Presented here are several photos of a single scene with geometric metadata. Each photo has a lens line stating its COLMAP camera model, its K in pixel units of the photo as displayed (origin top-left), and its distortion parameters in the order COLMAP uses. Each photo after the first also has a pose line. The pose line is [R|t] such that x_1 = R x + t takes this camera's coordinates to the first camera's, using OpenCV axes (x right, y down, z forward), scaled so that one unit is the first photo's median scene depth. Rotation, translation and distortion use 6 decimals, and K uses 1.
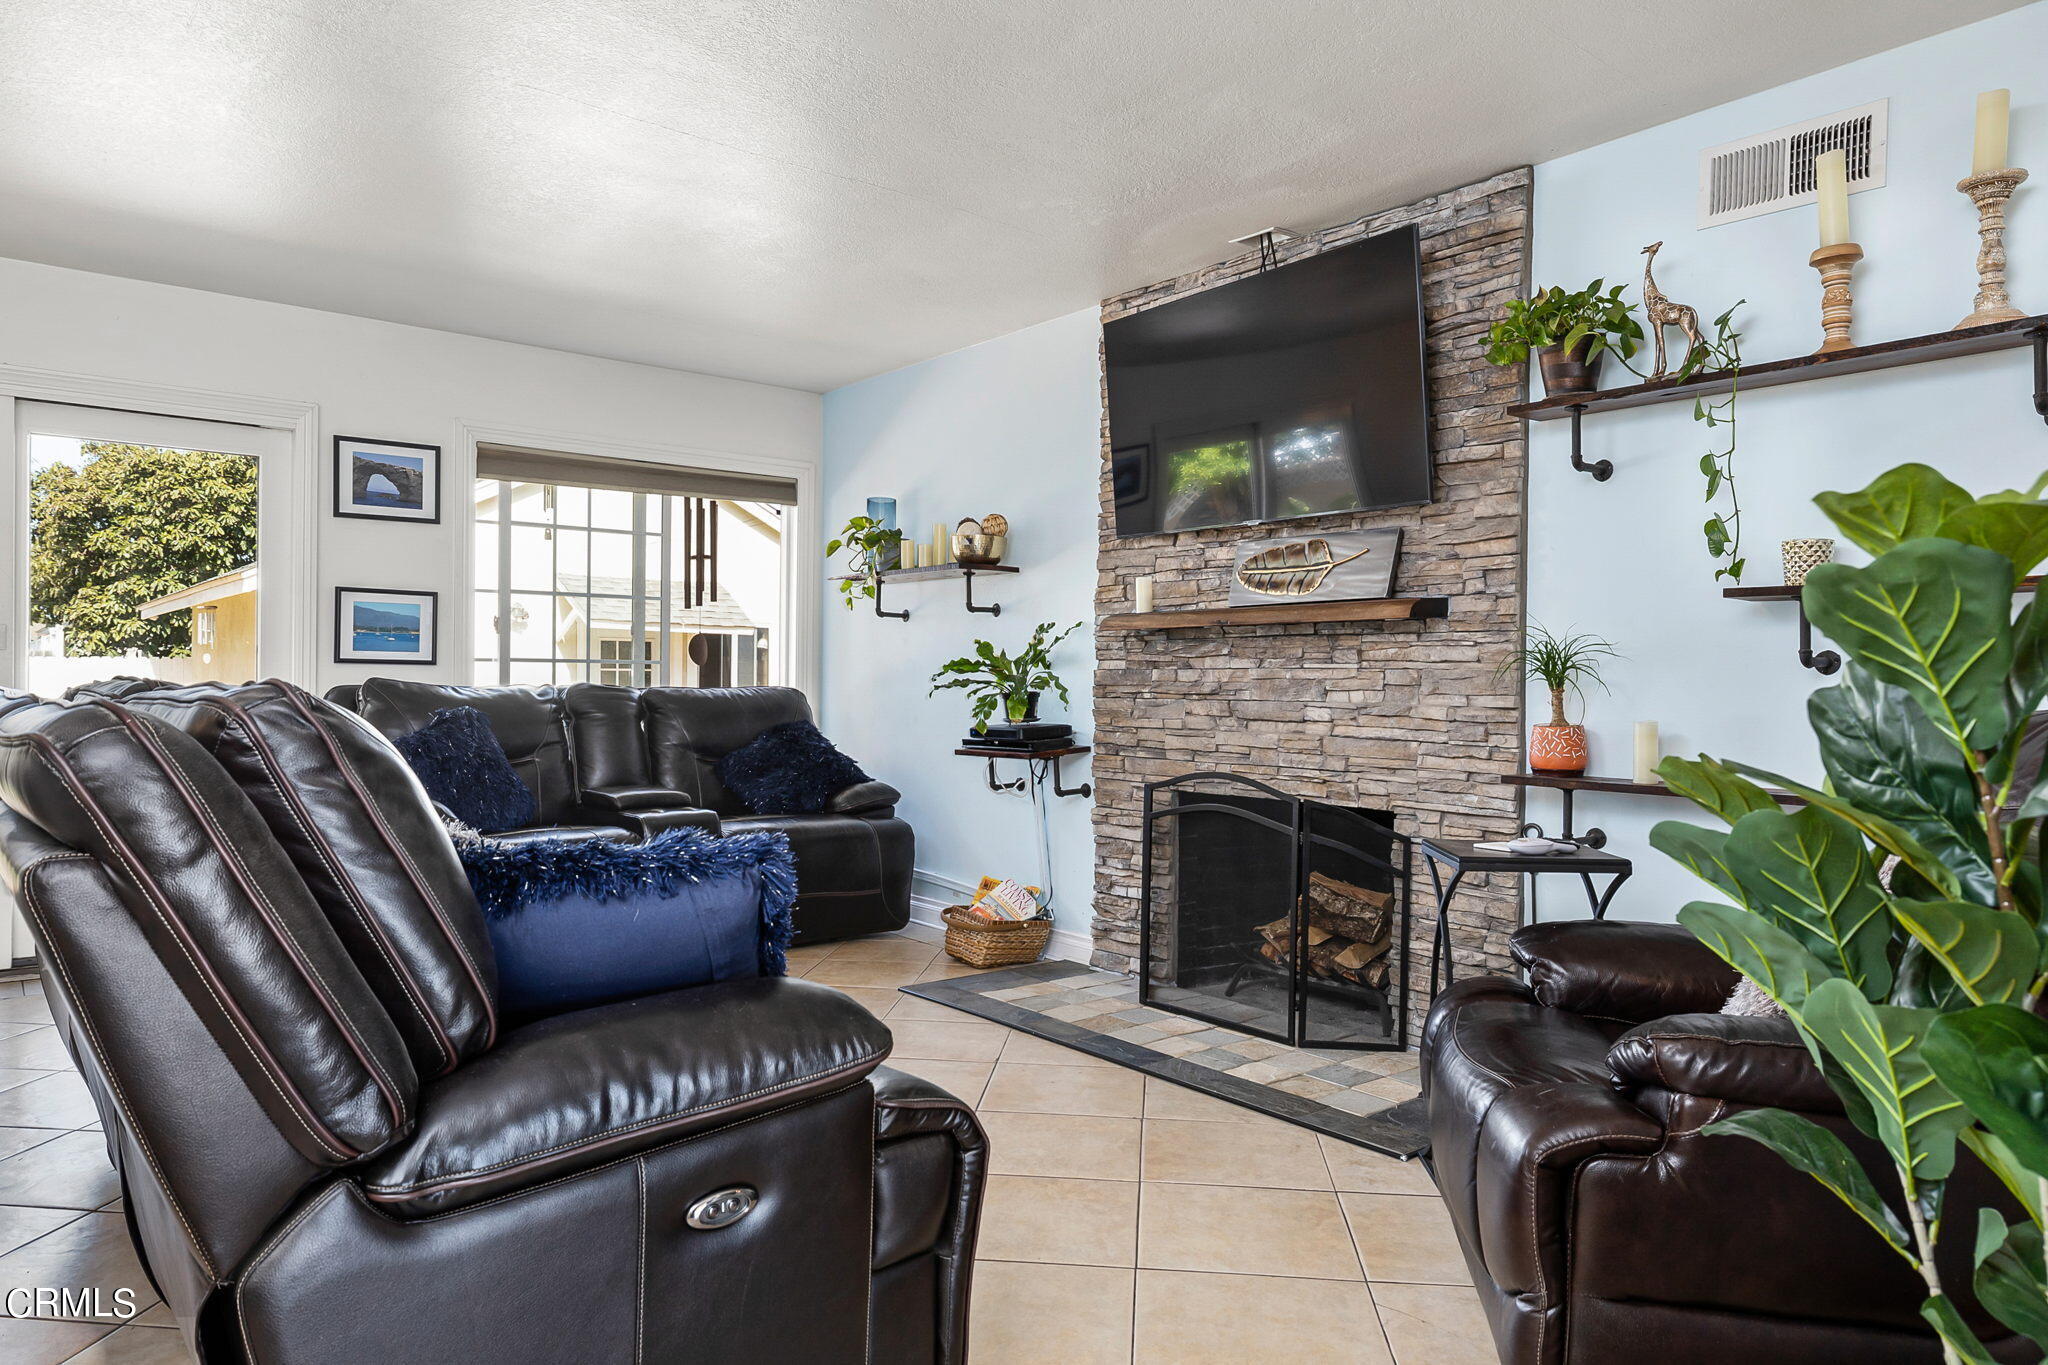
lens RADIAL K [[1308.0, 0, 1024.0], [0, 1308.0, 682.5], [0, 0, 1]] dist [-0.001290, -0.000410]
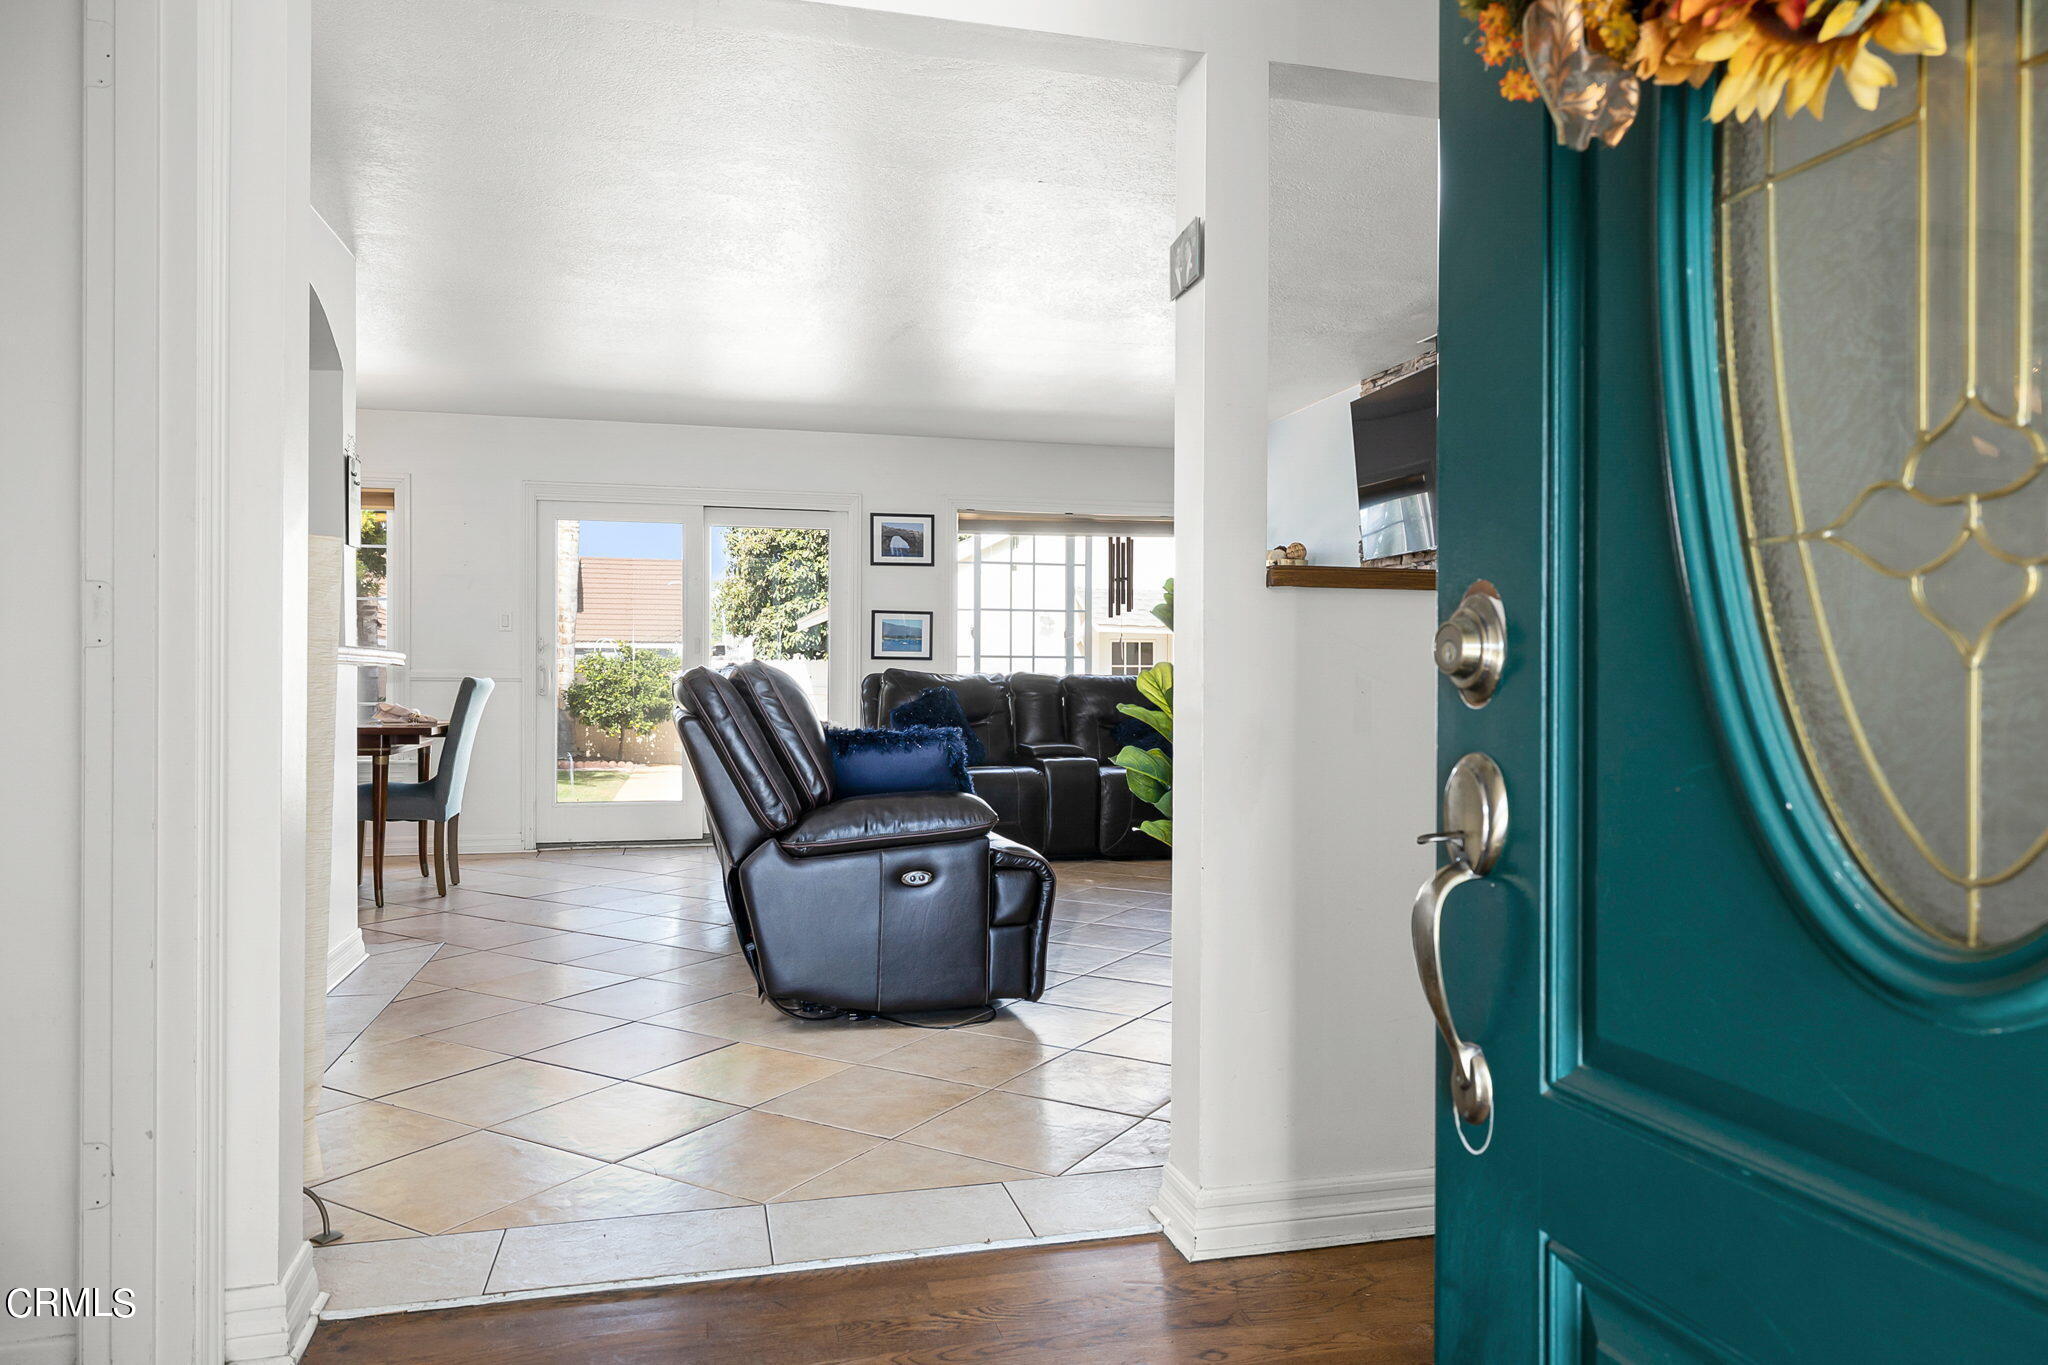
lens RADIAL K [[1322.7, 0, 1024.0], [0, 1322.7, 682.5], [0, 0, 1]] dist [-0.002634, -0.001057]
pose [[0.905606, -0.003080, -0.424110, 0.309141], [0.003265, 0.999995, -0.000291, 0.013888], [0.424108, -0.001122, 0.905611, -0.353111]]
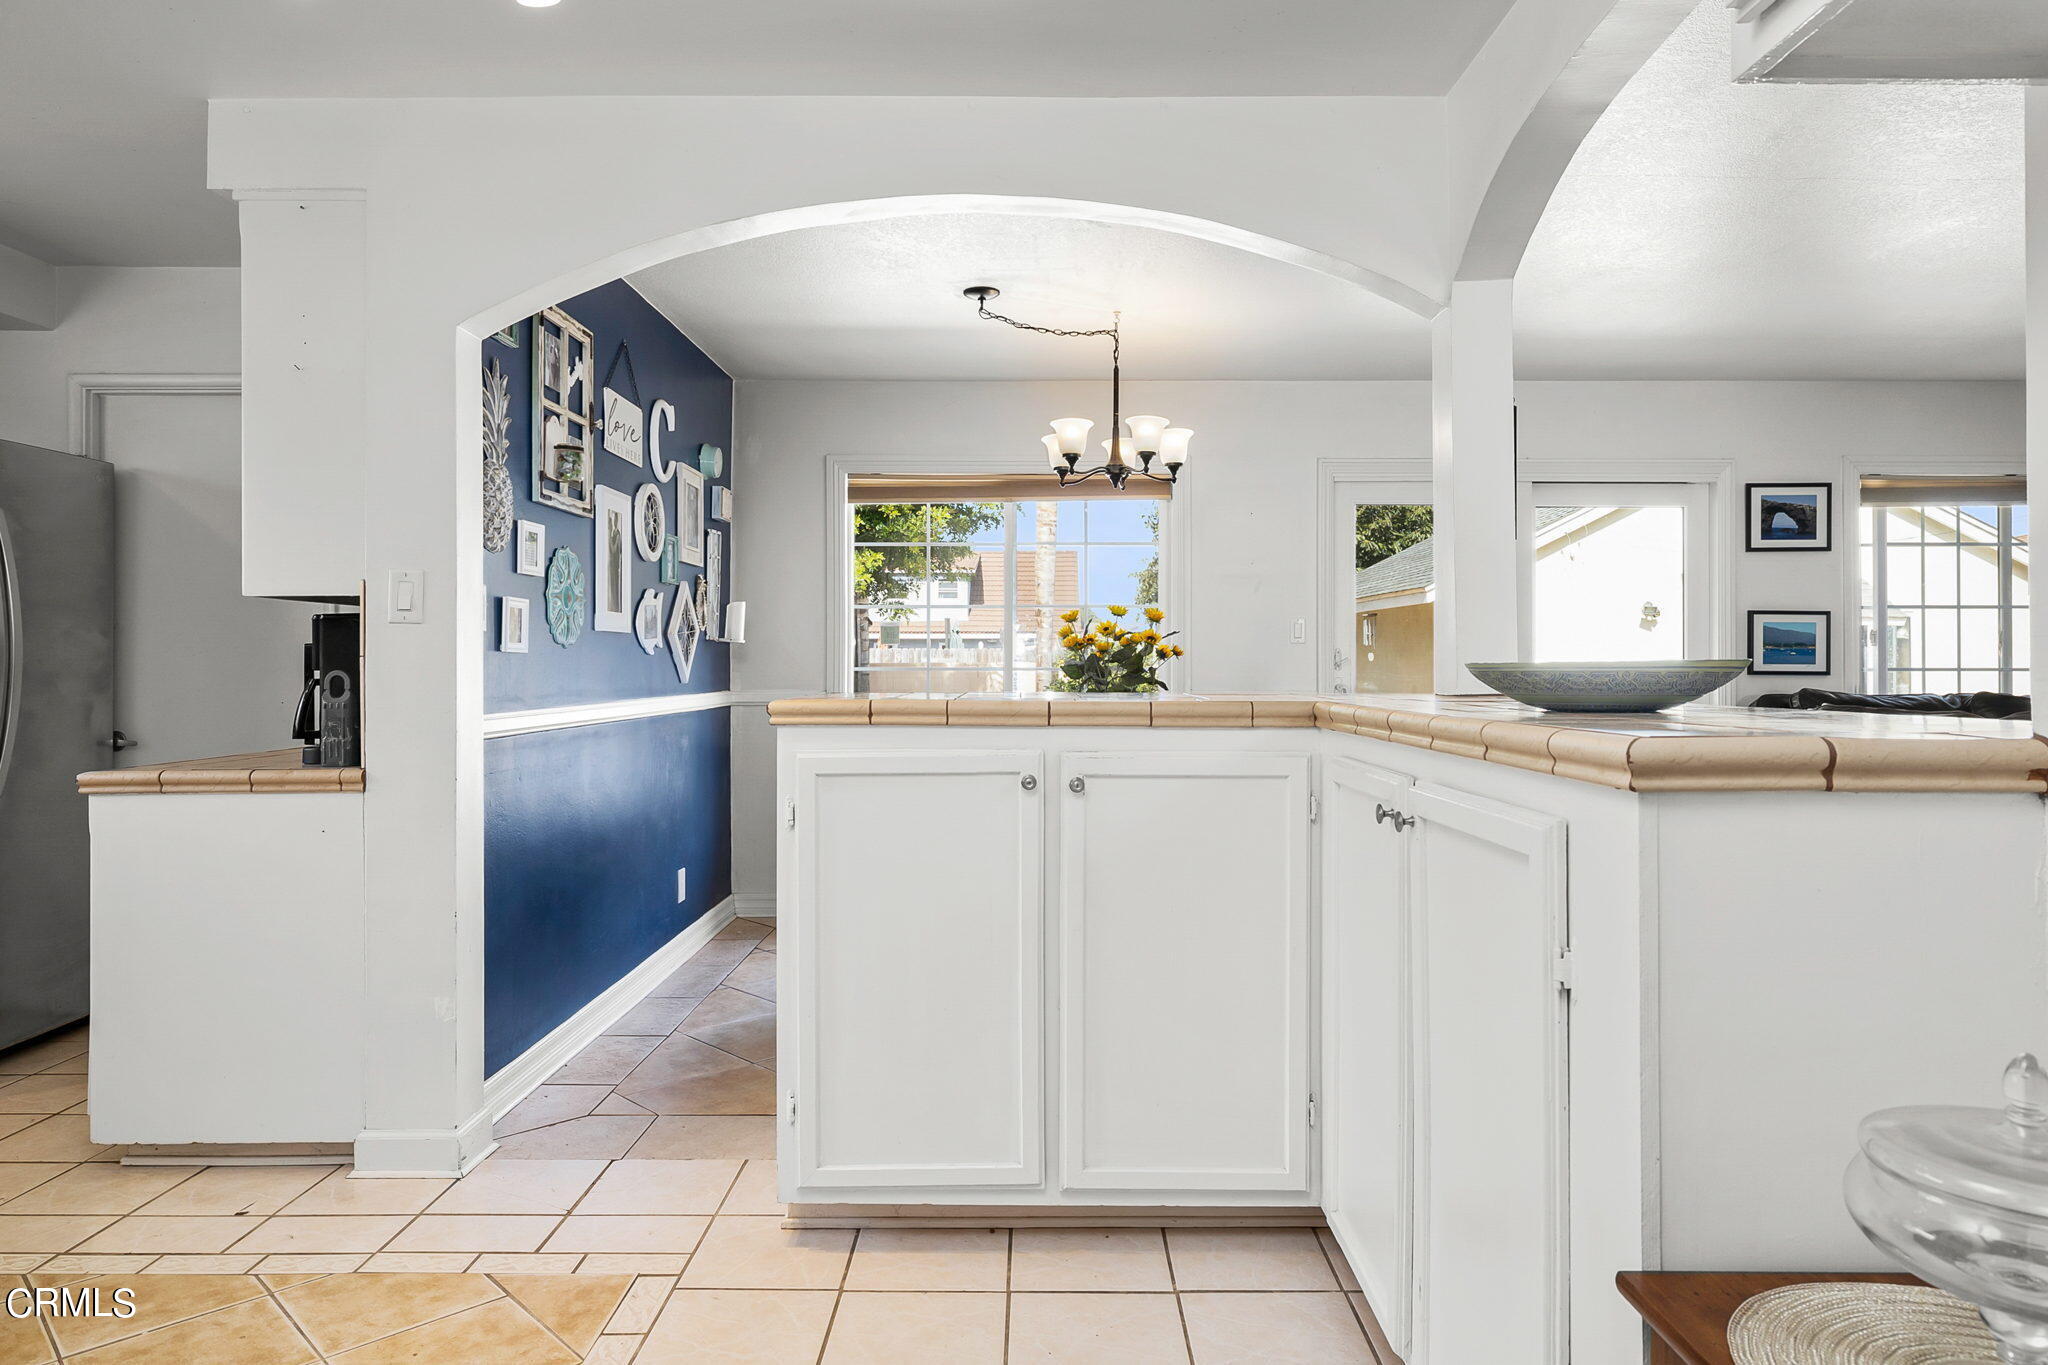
lens RADIAL K [[1277.4, 0, 1022.8], [0, 1277.4, 653.2], [0, 0, 1]] dist [-0.006544, -0.000543]
pose [[0.774395, -0.011743, -0.632593, -0.310932], [0.006131, 0.999920, -0.011057, -0.026346], [0.632673, 0.004684, 0.774405, -0.318025]]
